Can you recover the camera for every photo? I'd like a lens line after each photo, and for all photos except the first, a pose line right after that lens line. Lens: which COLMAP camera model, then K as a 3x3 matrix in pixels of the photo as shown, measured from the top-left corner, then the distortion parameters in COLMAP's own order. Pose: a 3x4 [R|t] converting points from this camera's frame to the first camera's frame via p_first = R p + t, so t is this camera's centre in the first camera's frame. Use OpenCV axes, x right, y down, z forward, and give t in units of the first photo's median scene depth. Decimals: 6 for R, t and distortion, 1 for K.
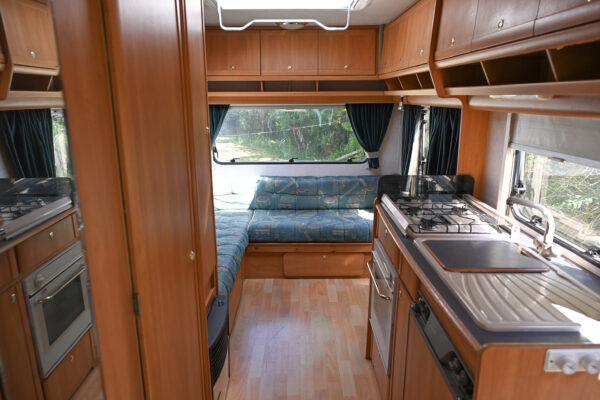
lens RADIAL K [[425.8, 0, 298.4], [0, 425.8, 199.0], [0, 0, 1]] dist [0.018875, 0.006417]
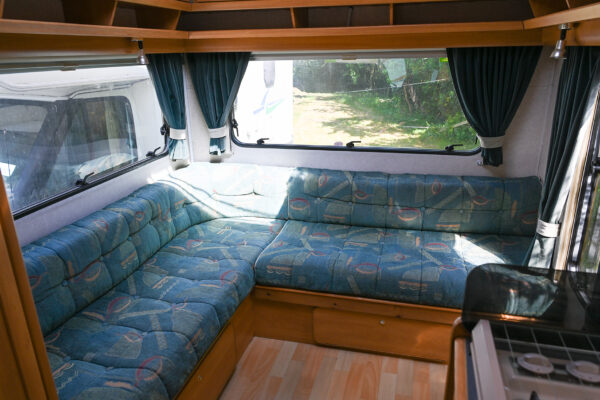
lens RADIAL K [[445.6, 0, 302.7], [0, 445.6, 203.1], [0, 0, 1]] dist [0.006139, -0.009170]
pose [[0.967381, 0.071279, -0.243090, 0.082967], [-0.046686, 0.993325, 0.105476, -0.074206], [0.248985, -0.090687, 0.964252, 0.368639]]
